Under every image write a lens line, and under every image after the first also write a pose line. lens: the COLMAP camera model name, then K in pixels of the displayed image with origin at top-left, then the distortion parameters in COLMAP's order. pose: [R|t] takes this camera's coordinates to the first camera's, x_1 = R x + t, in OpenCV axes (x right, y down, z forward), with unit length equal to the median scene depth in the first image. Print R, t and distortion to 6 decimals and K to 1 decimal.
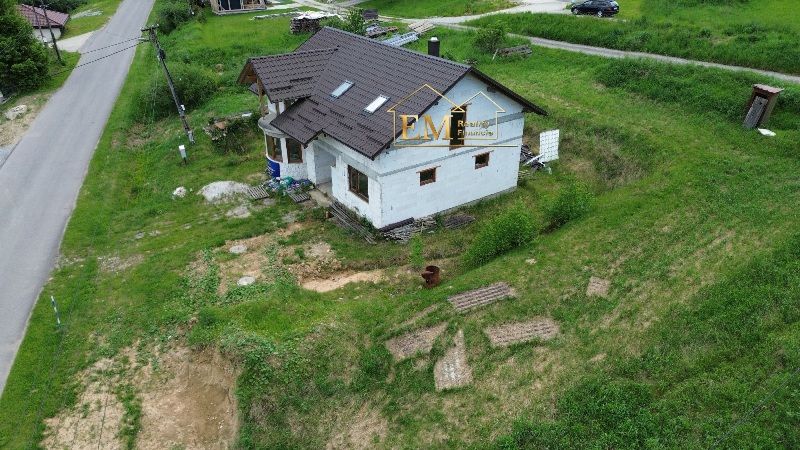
lens RADIAL K [[565.2, 0, 401.8], [0, 565.2, 225.7], [0, 0, 1]] dist [0.070677, -0.063646]
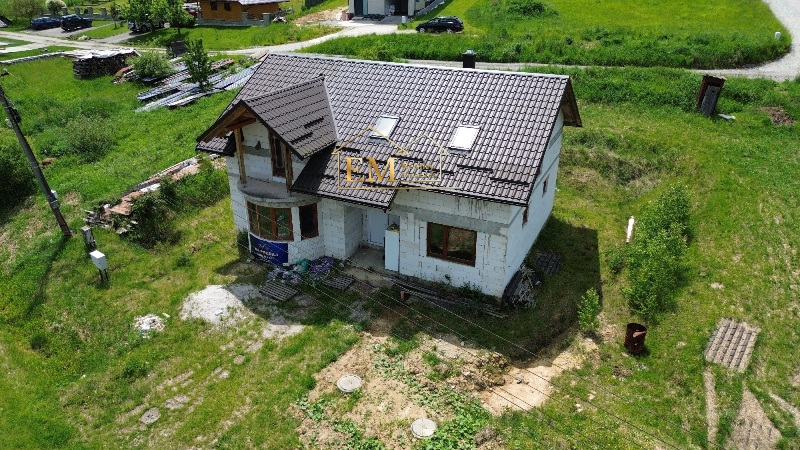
lens RADIAL K [[565.2, 0, 401.8], [0, 565.2, 225.7], [0, 0, 1]] dist [0.070677, -0.063646]
pose [[0.868681, -0.205527, 0.450724, -0.468173], [0.229714, 0.973258, 0.001071, -0.114945], [-0.438890, 0.102607, 0.892663, 0.355896]]
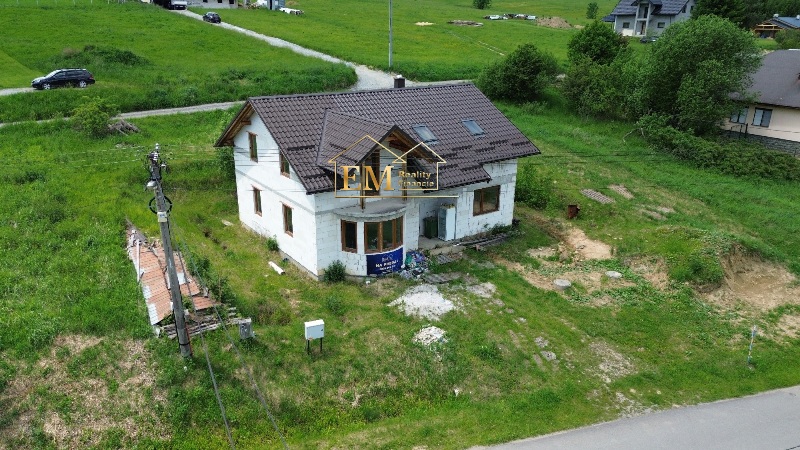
lens RADIAL K [[565.2, 0, 401.8], [0, 565.2, 225.7], [0, 0, 1]] dist [0.070677, -0.063646]
pose [[-0.005484, -0.339091, 0.940738, -1.107357], [0.464218, 0.832377, 0.302738, -0.436810], [-0.885704, 0.438368, 0.152847, 1.000124]]
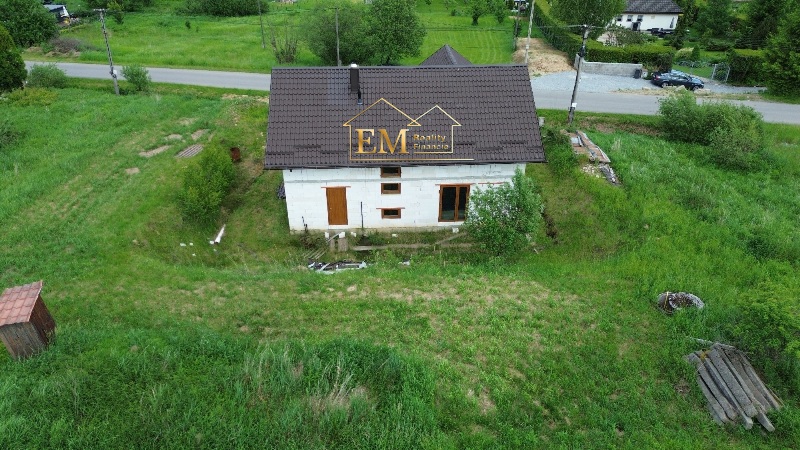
lens RADIAL K [[565.2, 0, 401.8], [0, 565.2, 225.7], [0, 0, 1]] dist [0.070677, -0.063646]
pose [[-0.531284, 0.447883, -0.719123, 0.890300], [-0.405543, 0.610808, 0.680036, -0.905585], [0.743823, 0.652927, -0.142877, 1.449910]]
